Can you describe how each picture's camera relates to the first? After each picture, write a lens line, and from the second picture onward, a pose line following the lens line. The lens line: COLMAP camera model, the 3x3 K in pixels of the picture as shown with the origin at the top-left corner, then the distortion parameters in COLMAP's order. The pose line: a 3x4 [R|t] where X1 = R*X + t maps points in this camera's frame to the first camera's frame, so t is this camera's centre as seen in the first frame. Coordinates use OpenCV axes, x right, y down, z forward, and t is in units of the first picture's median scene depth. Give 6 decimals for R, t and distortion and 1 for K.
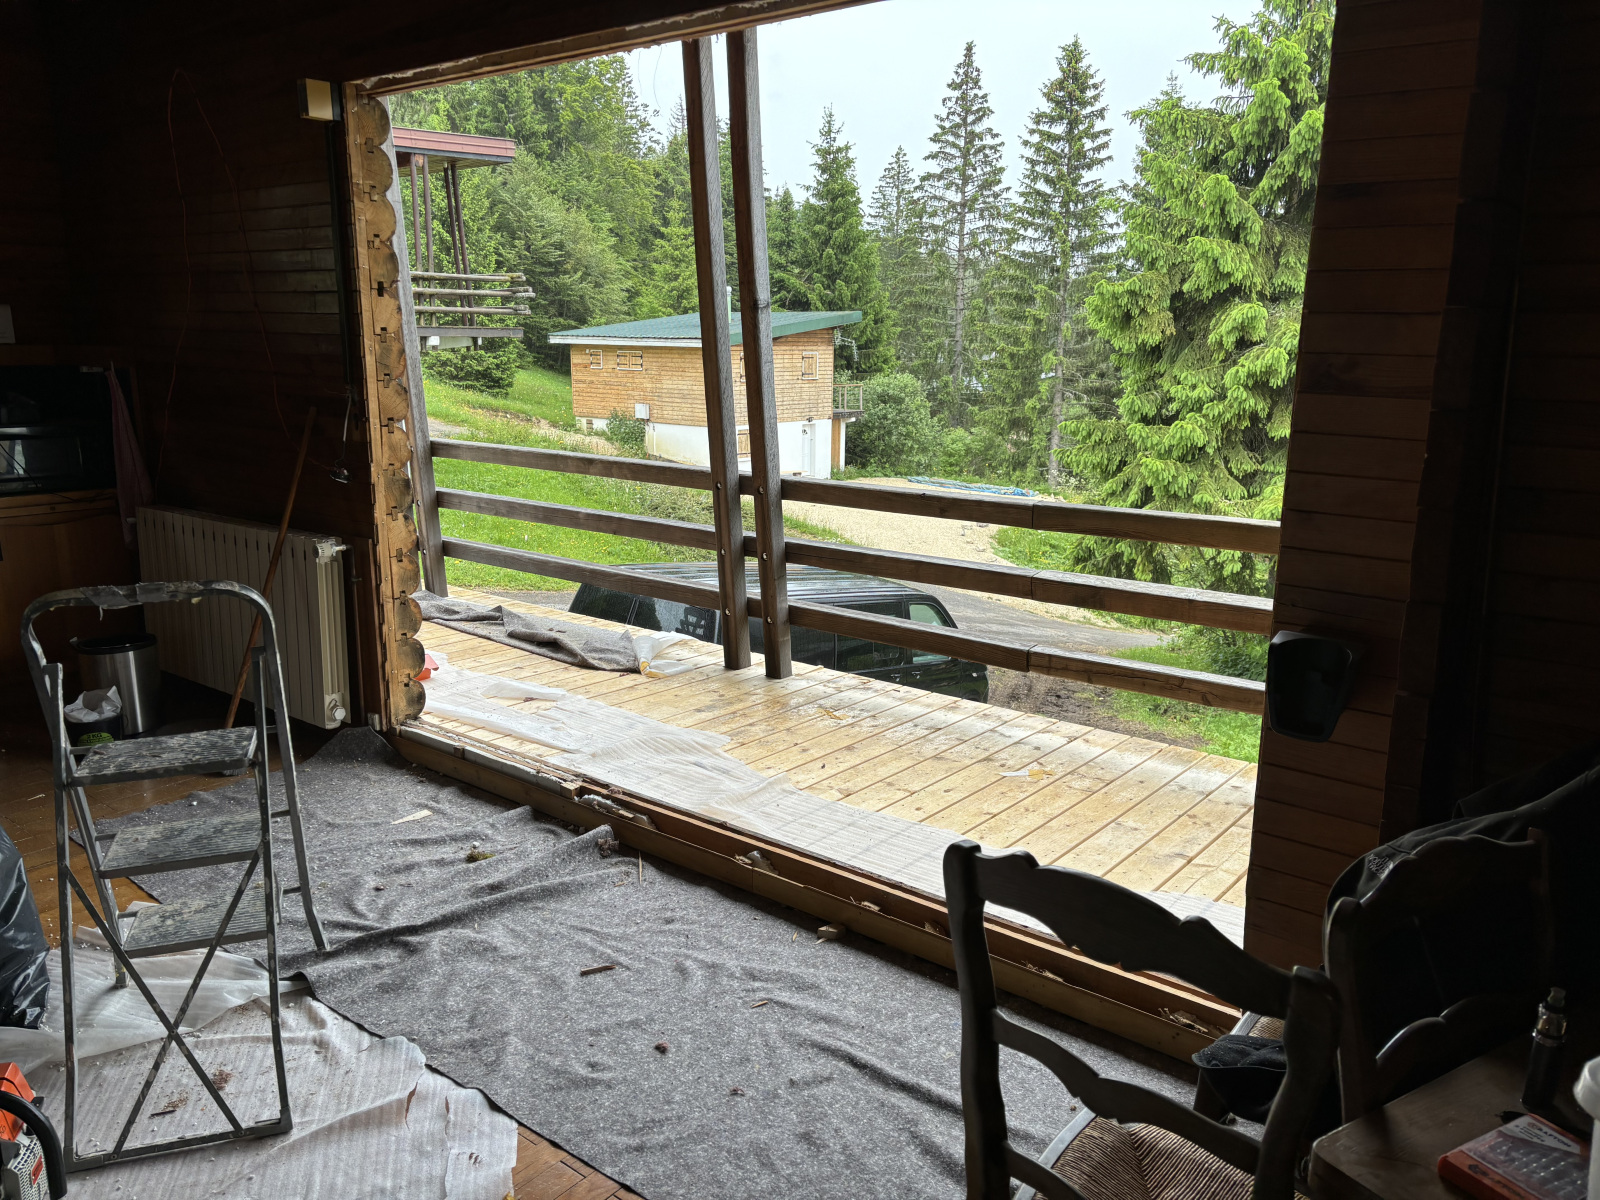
lens RADIAL K [[1208.3, 0, 800.0], [0, 1208.3, 600.0], [0, 0, 1]] dist [0.021110, -0.003784]
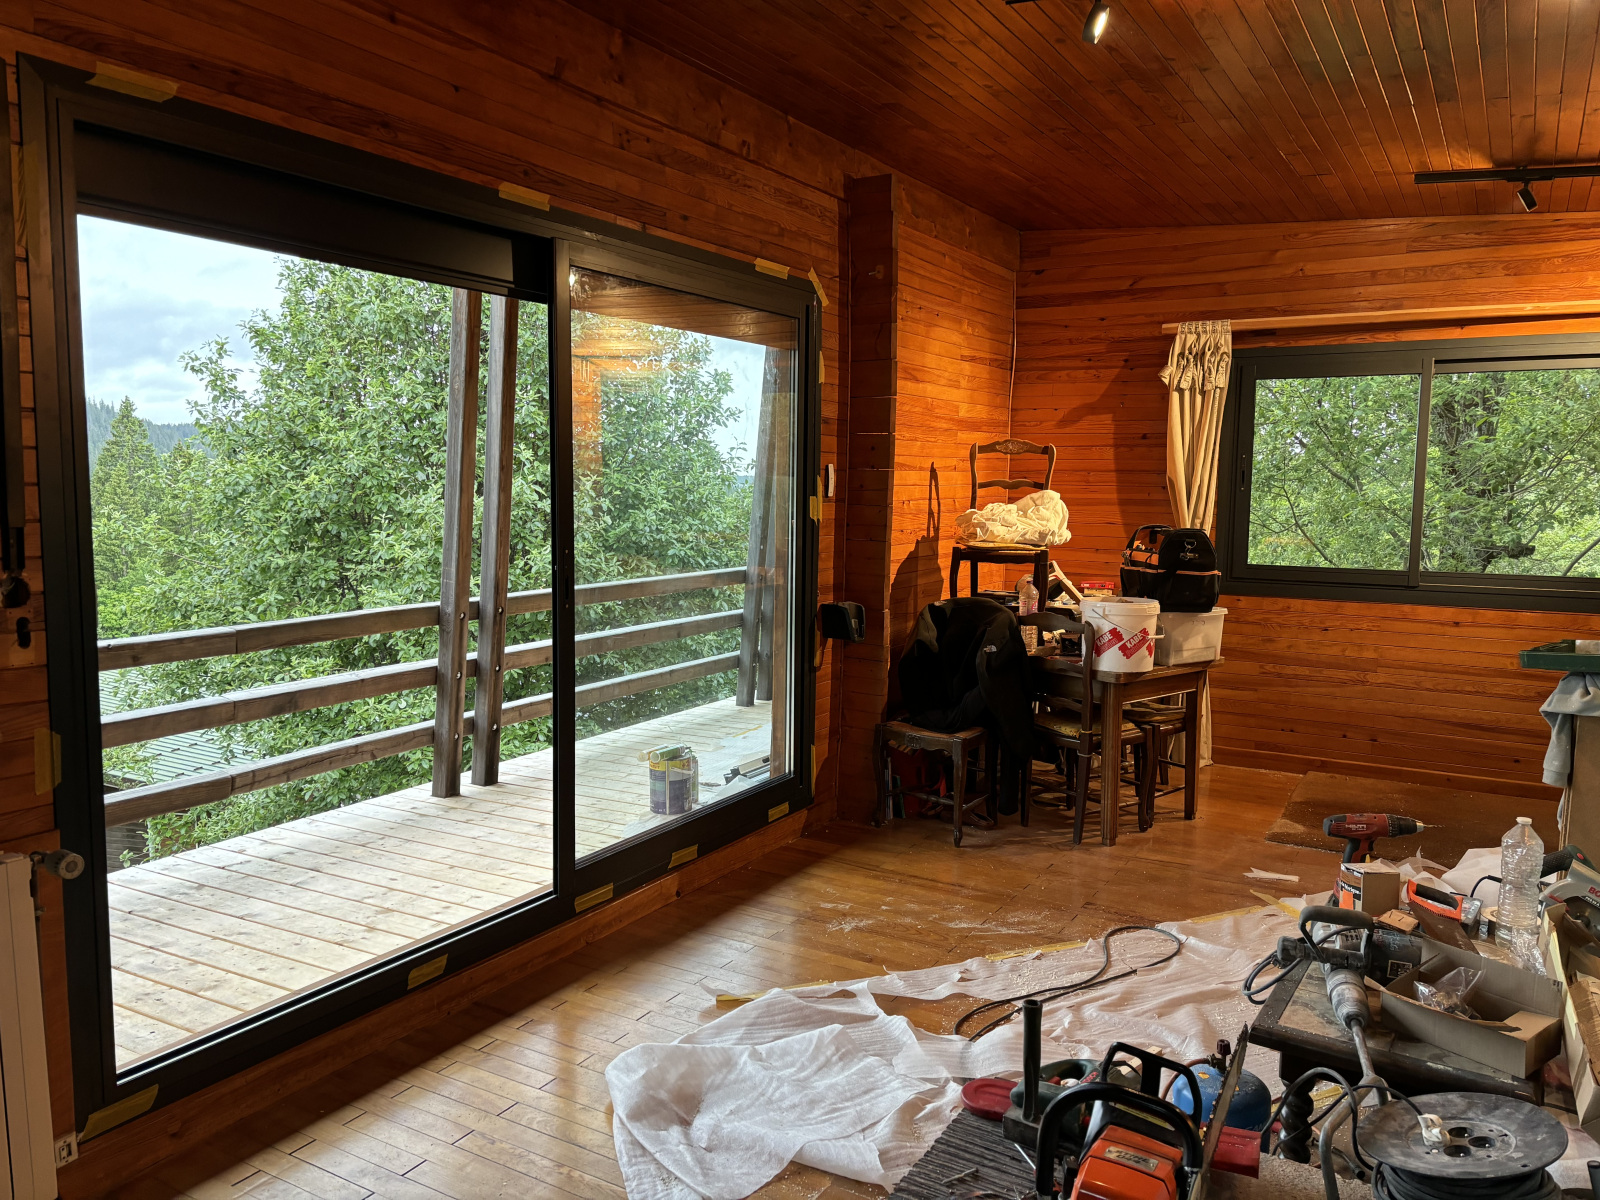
lens RADIAL K [[1208.3, 0, 800.0], [0, 1208.3, 600.0], [0, 0, 1]] dist [0.021110, -0.003784]
pose [[-0.142669, -0.119816, 0.982492, -0.965465], [0.200302, 0.968612, 0.147209, -0.174412], [-0.969291, 0.217797, -0.114192, 0.688688]]
